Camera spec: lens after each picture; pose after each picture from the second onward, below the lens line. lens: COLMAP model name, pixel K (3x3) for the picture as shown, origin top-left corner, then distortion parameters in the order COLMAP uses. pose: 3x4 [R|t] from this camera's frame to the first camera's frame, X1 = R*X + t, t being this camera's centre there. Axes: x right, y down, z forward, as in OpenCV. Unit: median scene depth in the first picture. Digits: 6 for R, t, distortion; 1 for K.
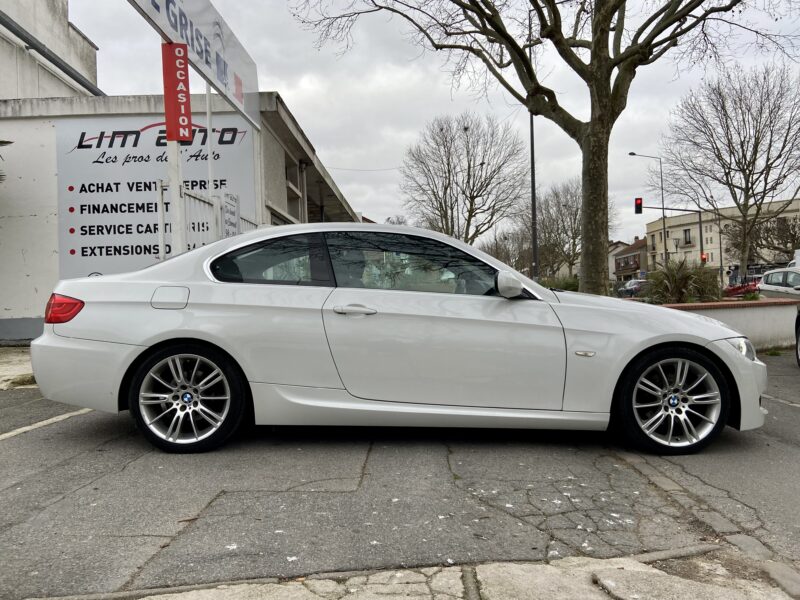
lens RADIAL K [[597.6, 0, 400.4], [0, 597.6, 295.8], [0, 0, 1]] dist [0.103306, -0.129017]
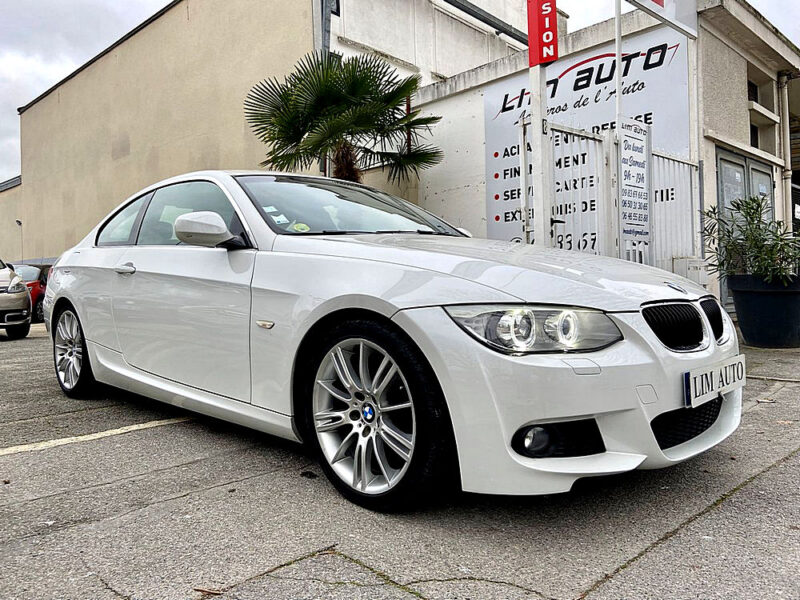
lens RADIAL K [[597.6, 0, 400.4], [0, 597.6, 295.8], [0, 0, 1]] dist [0.103306, -0.129017]
pose [[0.704014, 0.016827, -0.709987, 0.053142], [0.017221, 0.999021, 0.040753, 0.012205], [0.709978, -0.040918, 0.703035, 0.174696]]
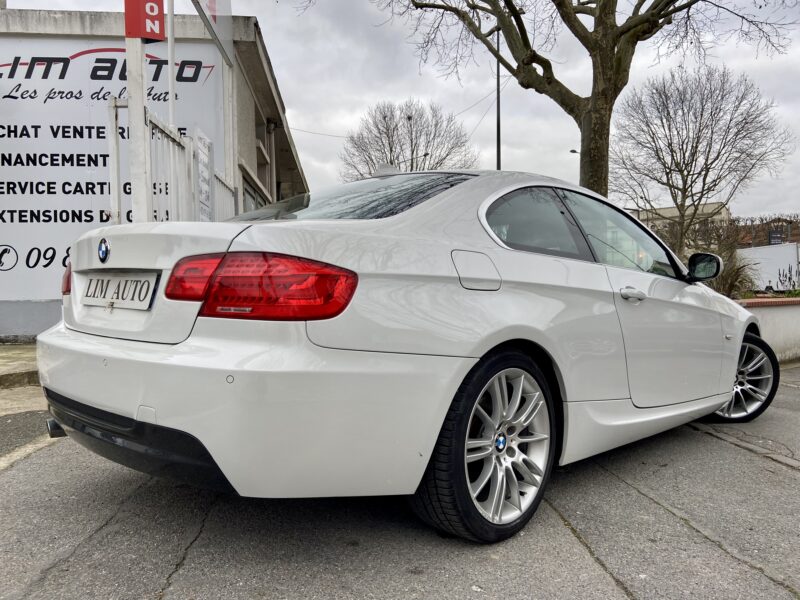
lens RADIAL K [[597.6, 0, 400.4], [0, 597.6, 295.8], [0, 0, 1]] dist [0.103306, -0.129017]
pose [[0.992779, 0.016433, 0.118824, -0.102033], [-0.017676, 0.999799, 0.009418, 0.008359], [-0.118646, -0.011451, 0.992871, 0.191176]]
